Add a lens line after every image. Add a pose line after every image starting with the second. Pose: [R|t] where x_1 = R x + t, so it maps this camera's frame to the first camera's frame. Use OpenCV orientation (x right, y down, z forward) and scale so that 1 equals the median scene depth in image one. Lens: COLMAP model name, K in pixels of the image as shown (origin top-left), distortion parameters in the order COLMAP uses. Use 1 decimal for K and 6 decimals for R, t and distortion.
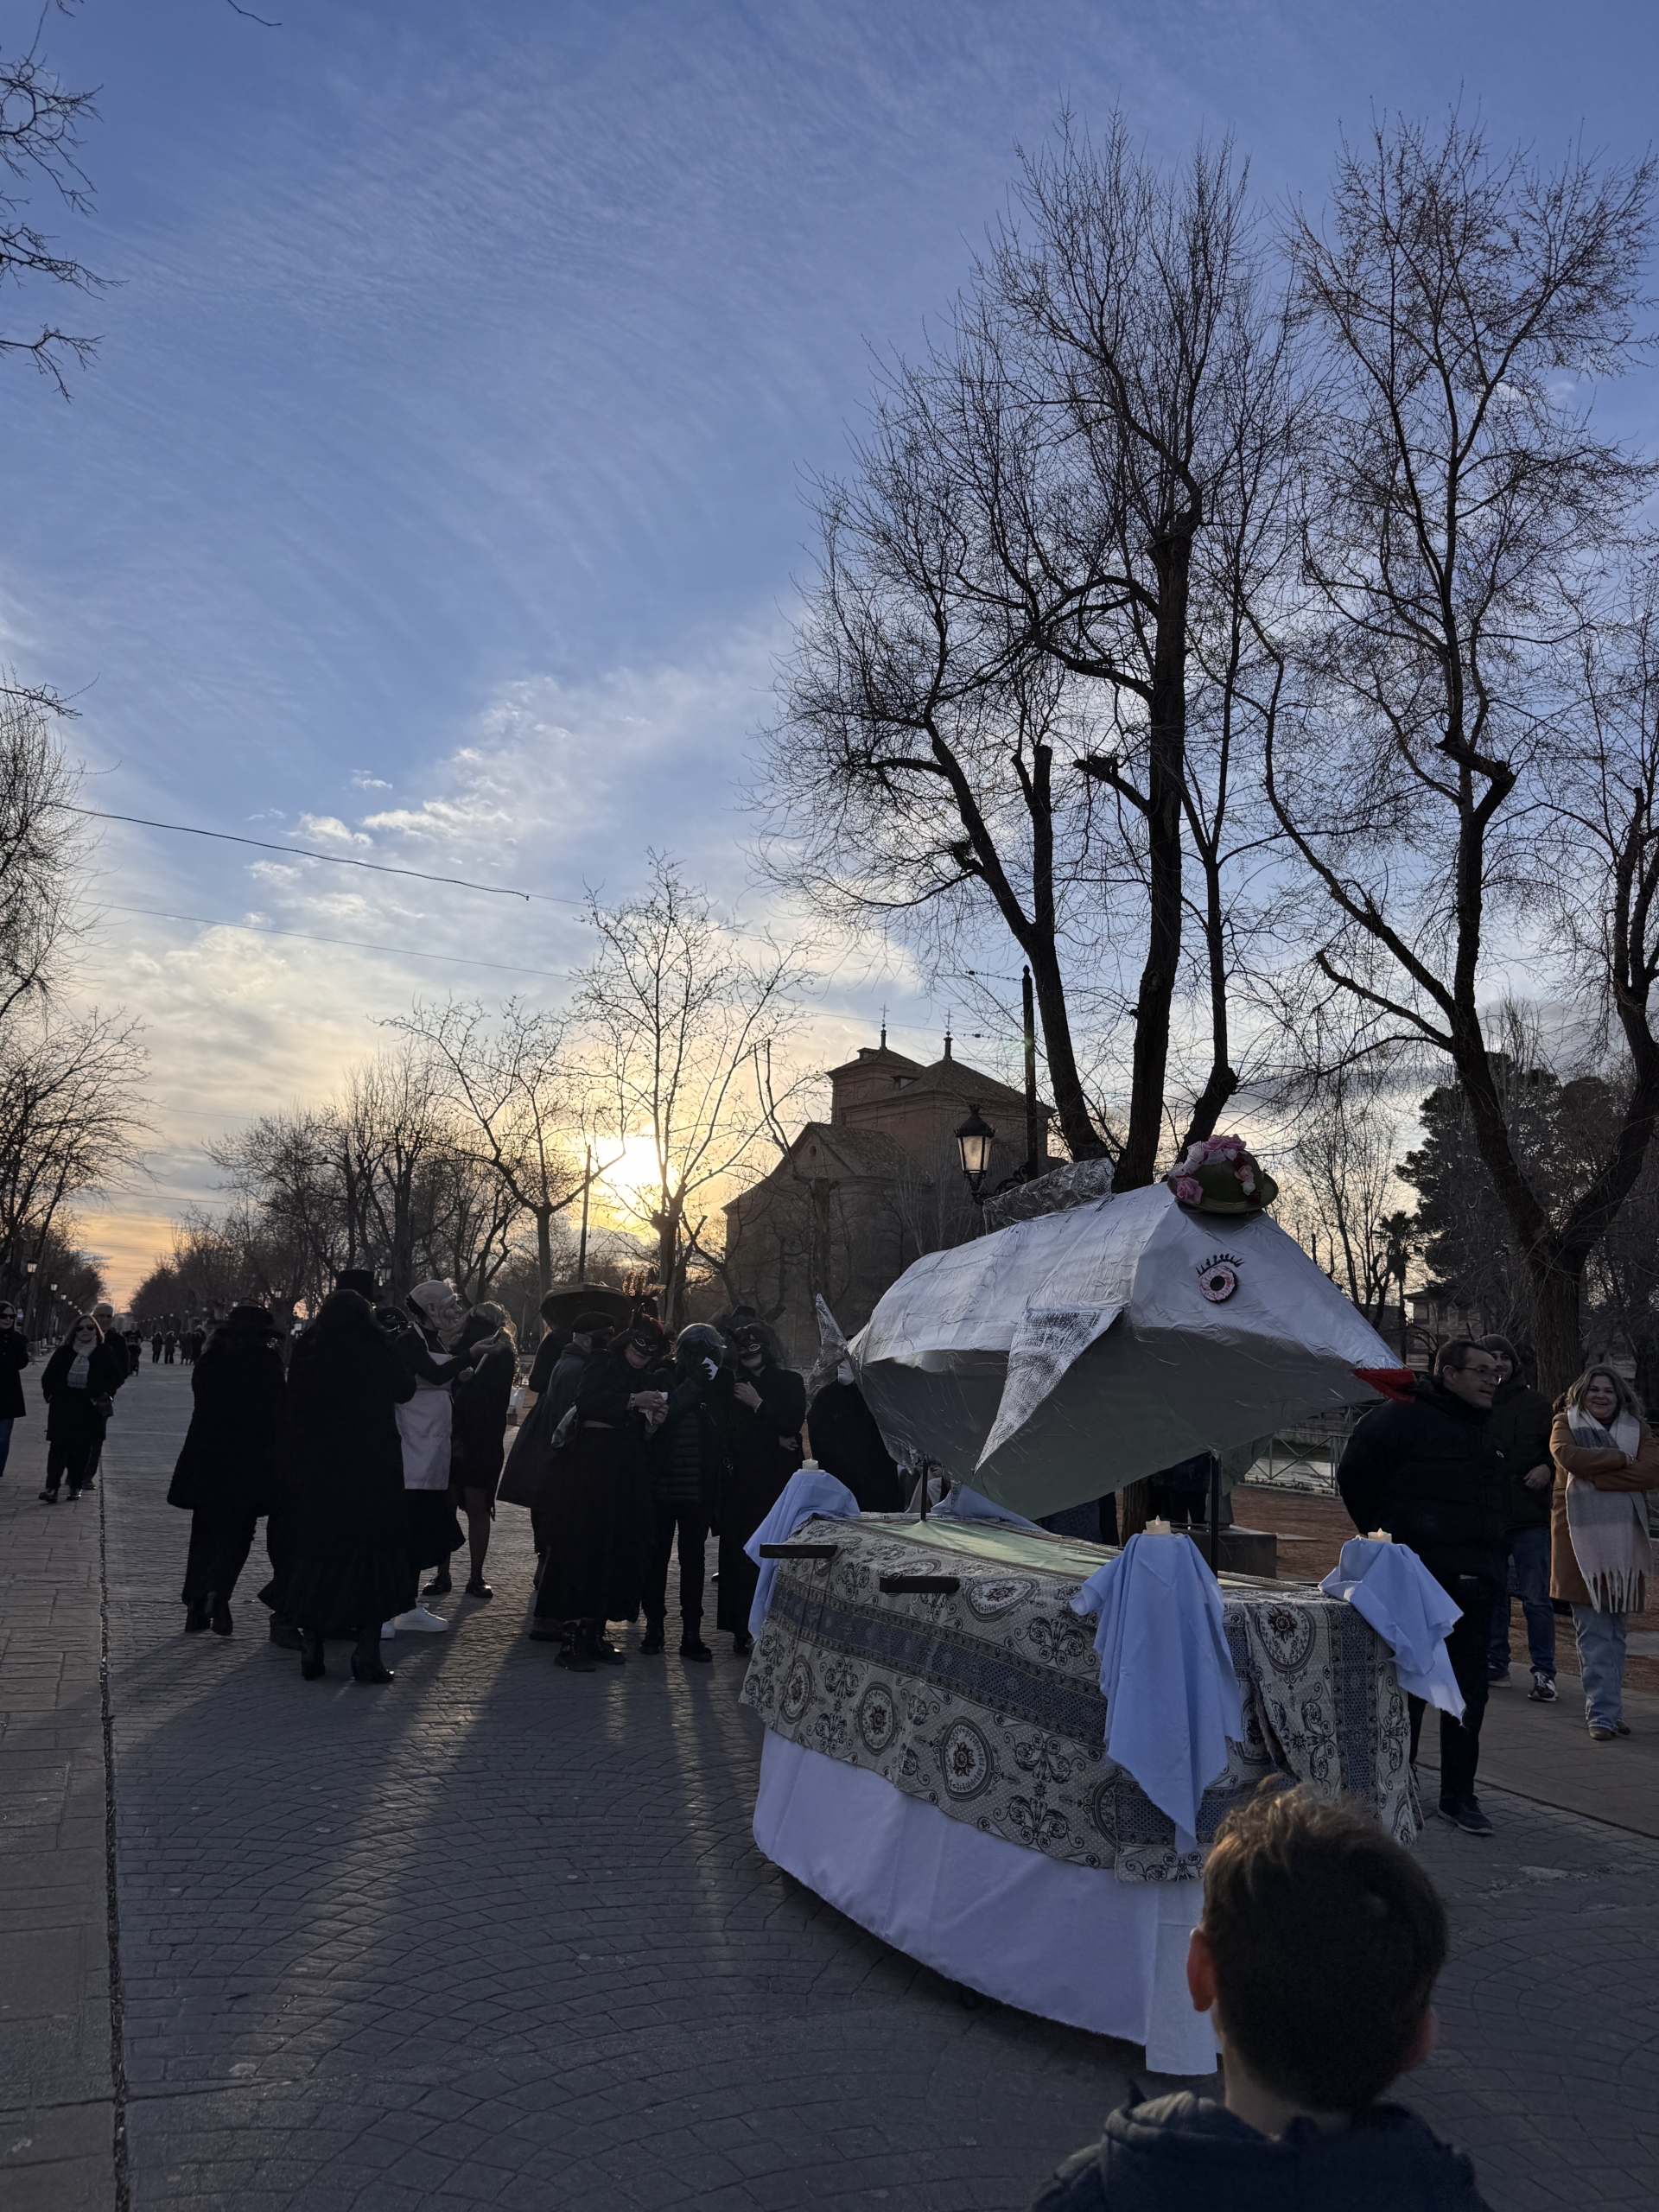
lens RADIAL K [[1544.2, 0, 829.5], [0, 1544.2, 1106.0], [0, 0, 1]] dist [0.265159, 0.000196]
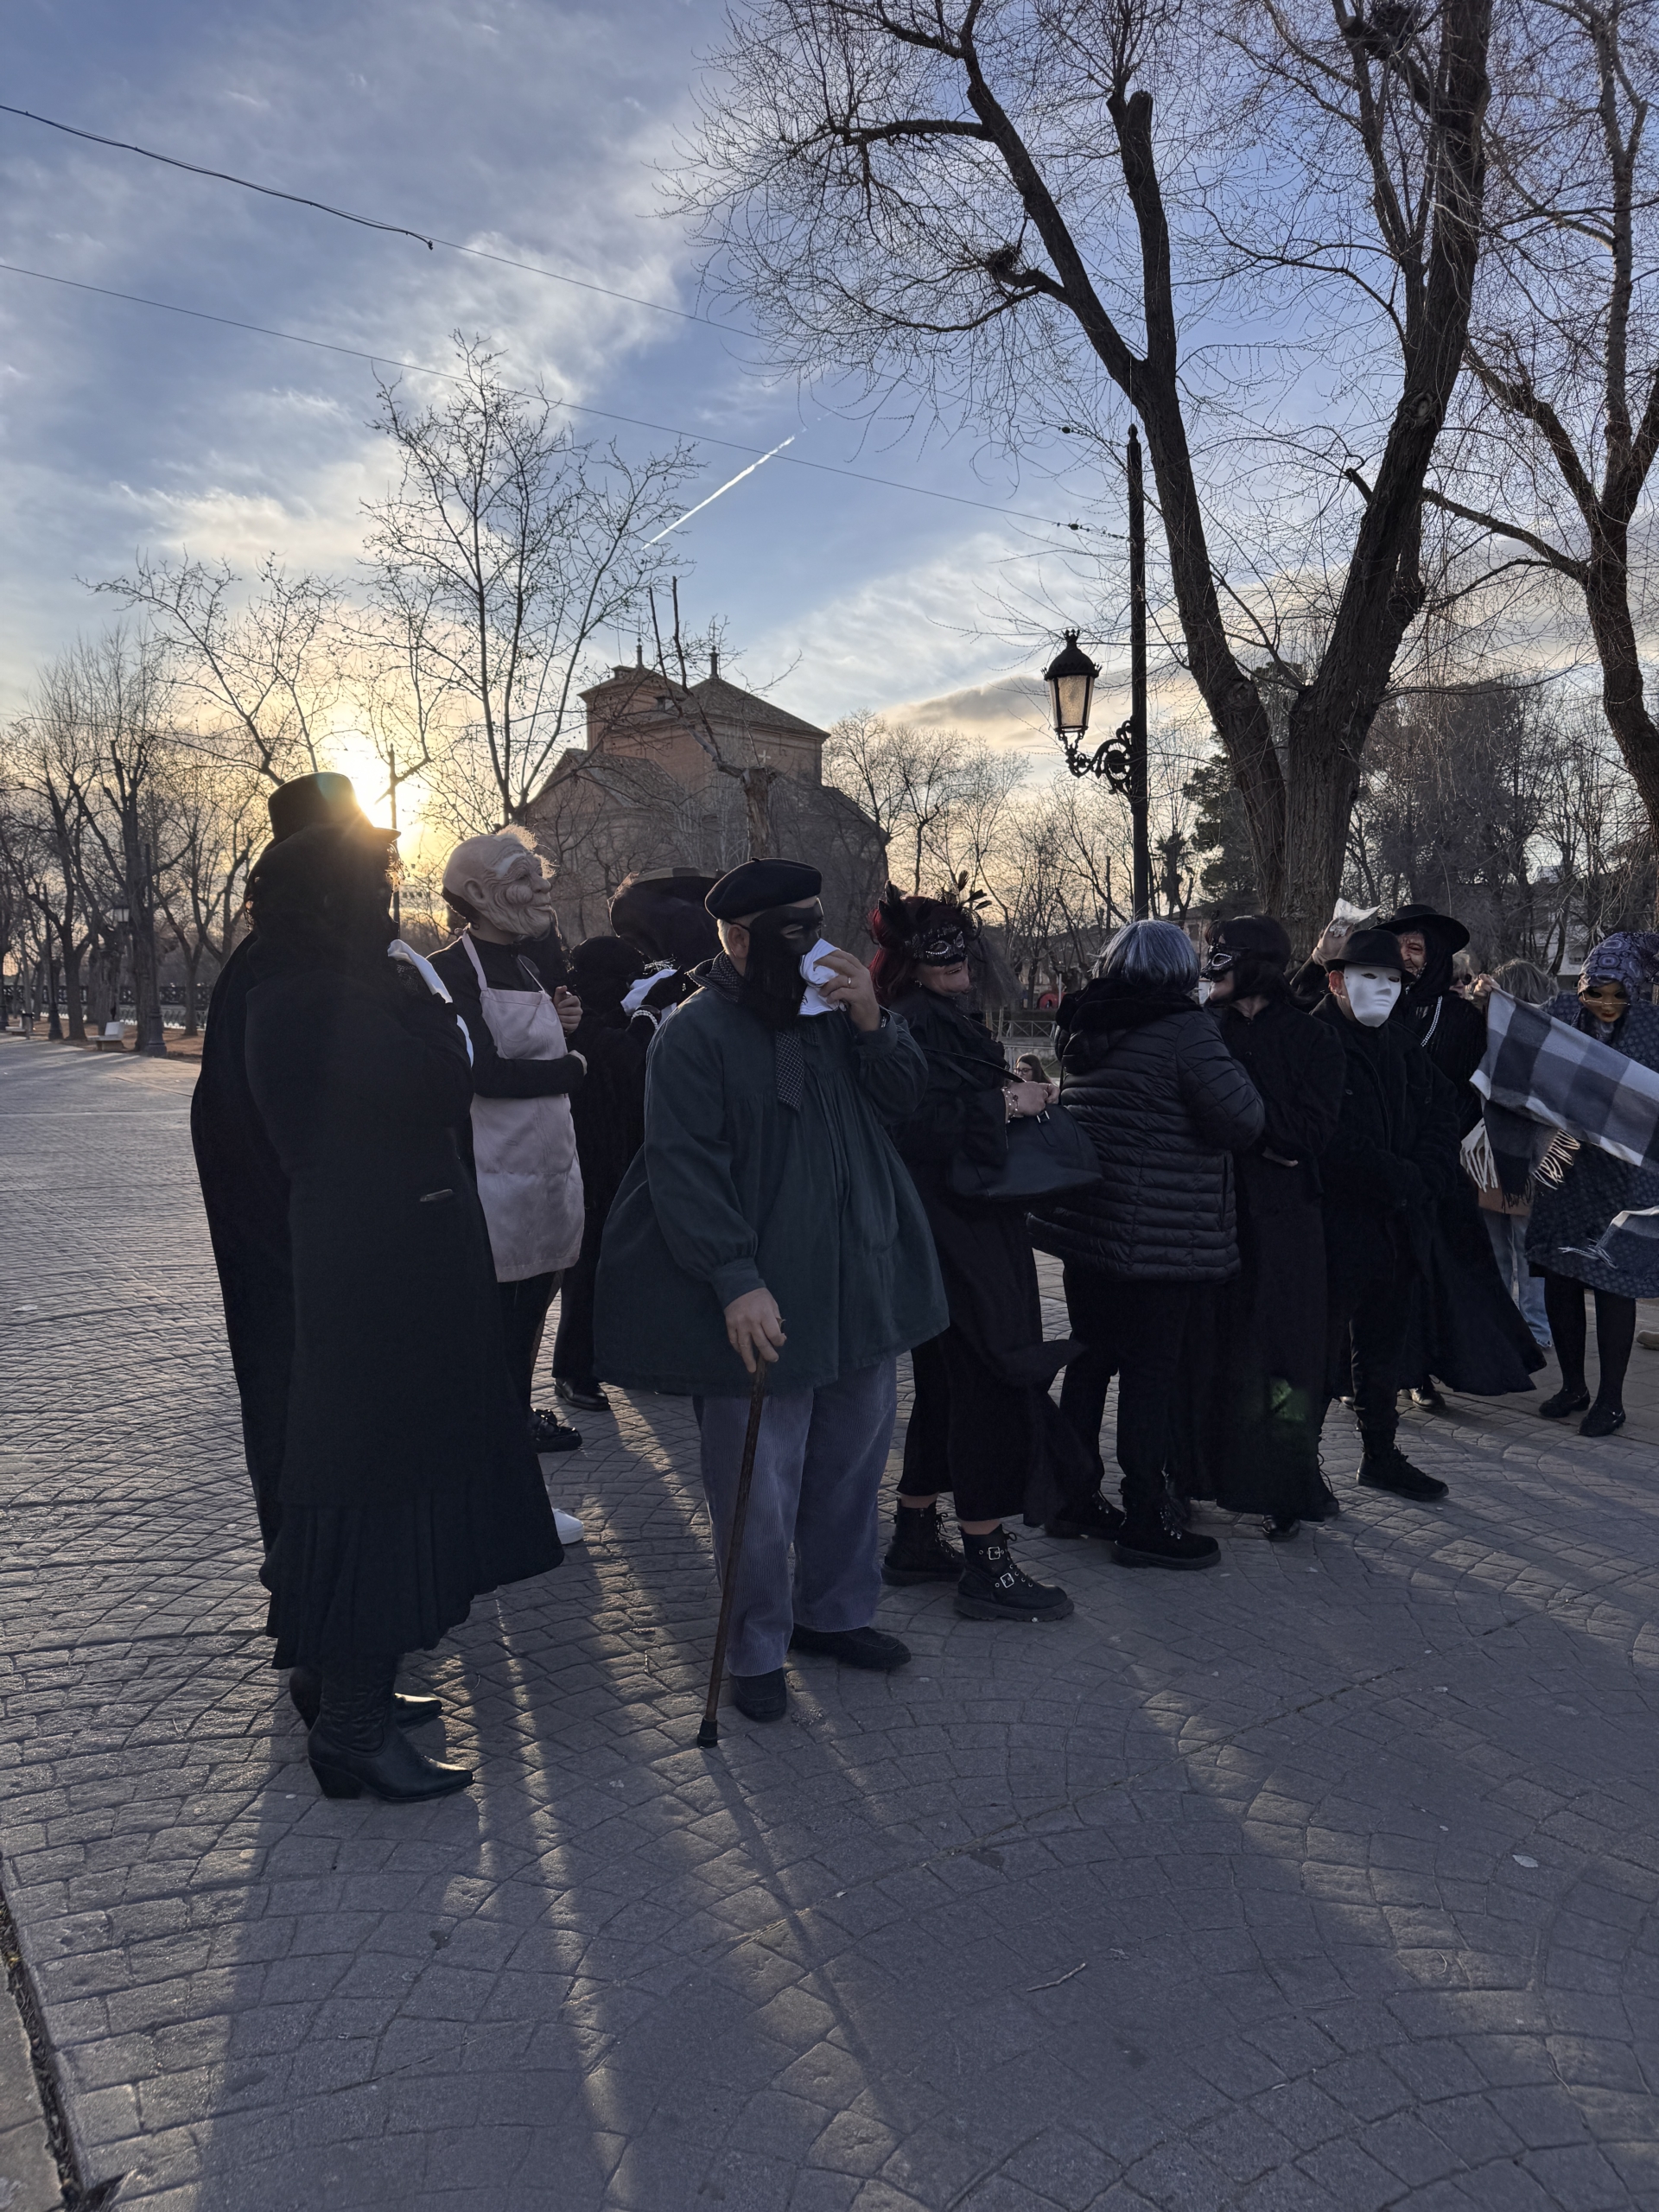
lens RADIAL K [[1583.0, 0, 829.5], [0, 1583.0, 1106.0], [0, 0, 1]] dist [0.077275, -0.109203]
pose [[0.987167, -0.042548, 0.153921, -0.058676], [0.006727, 0.974076, 0.226120, 0.019502], [-0.159552, -0.222183, 0.961862, 0.121042]]
